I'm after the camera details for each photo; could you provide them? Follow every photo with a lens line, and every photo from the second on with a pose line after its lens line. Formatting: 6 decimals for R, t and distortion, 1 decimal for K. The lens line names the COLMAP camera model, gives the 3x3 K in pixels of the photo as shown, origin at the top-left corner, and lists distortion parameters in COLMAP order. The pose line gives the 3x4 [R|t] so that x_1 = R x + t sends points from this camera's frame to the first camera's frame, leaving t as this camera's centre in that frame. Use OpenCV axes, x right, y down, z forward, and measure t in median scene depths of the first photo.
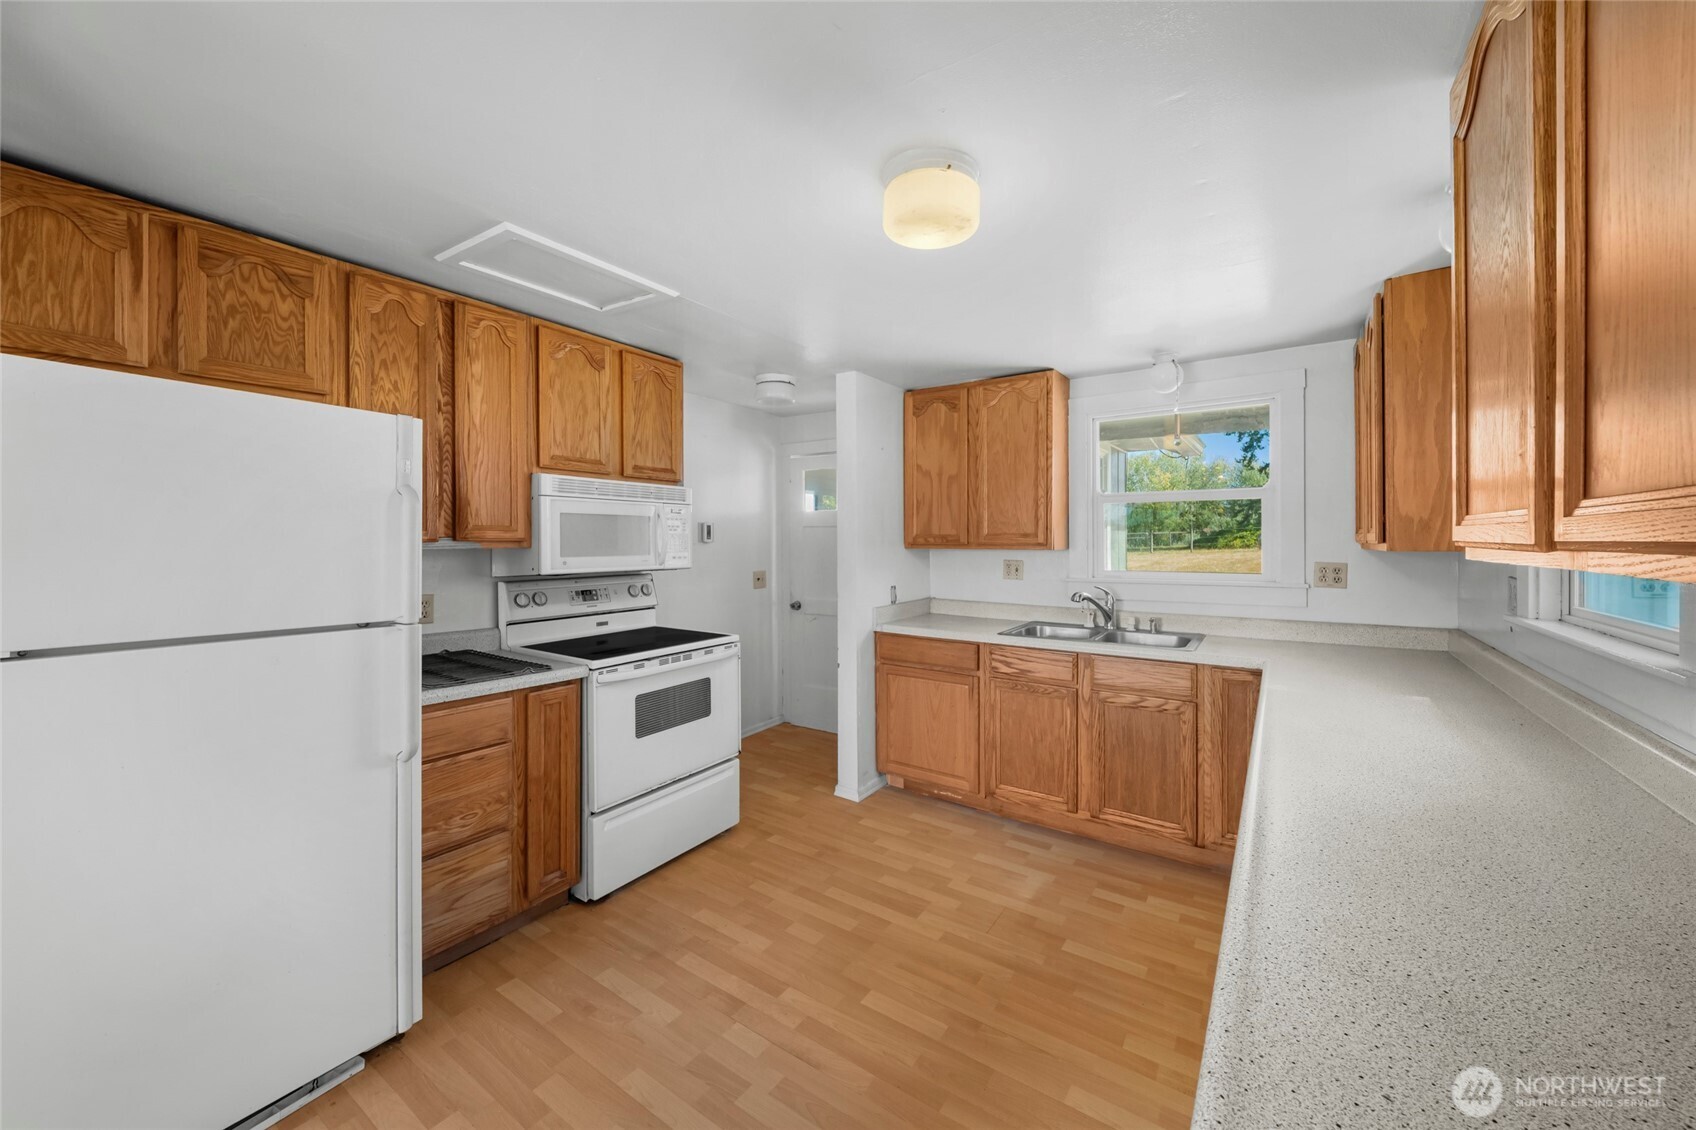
lens RADIAL K [[593.7, 0, 843.9], [0, 593.7, 542.2], [0, 0, 1]] dist [0.008416, -0.005368]
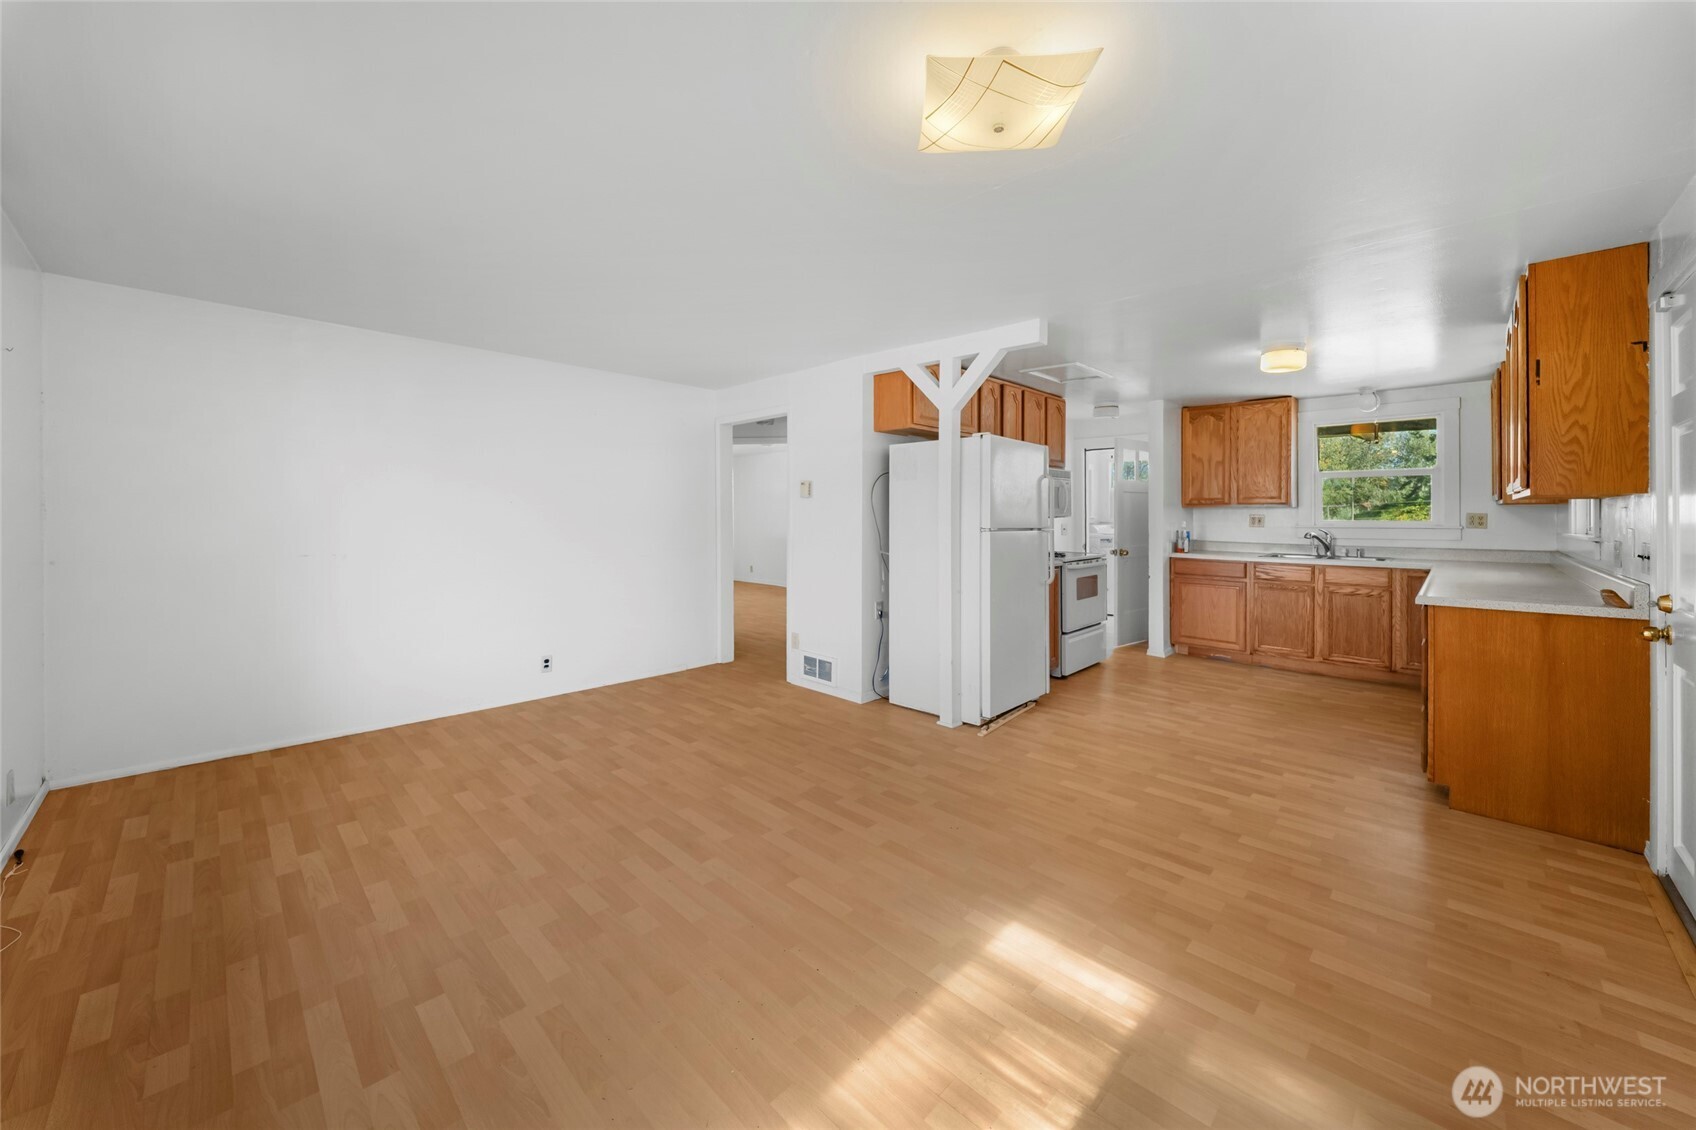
lens RADIAL K [[629.9, 0, 848.1], [0, 629.9, 515.4], [0, 0, 1]] dist [-0.000759, -0.006808]
pose [[0.990355, 0.003437, -0.138512, -0.629066], [-0.004077, 0.999982, -0.004334, 0.049969], [0.138495, 0.004857, 0.990351, -0.899233]]
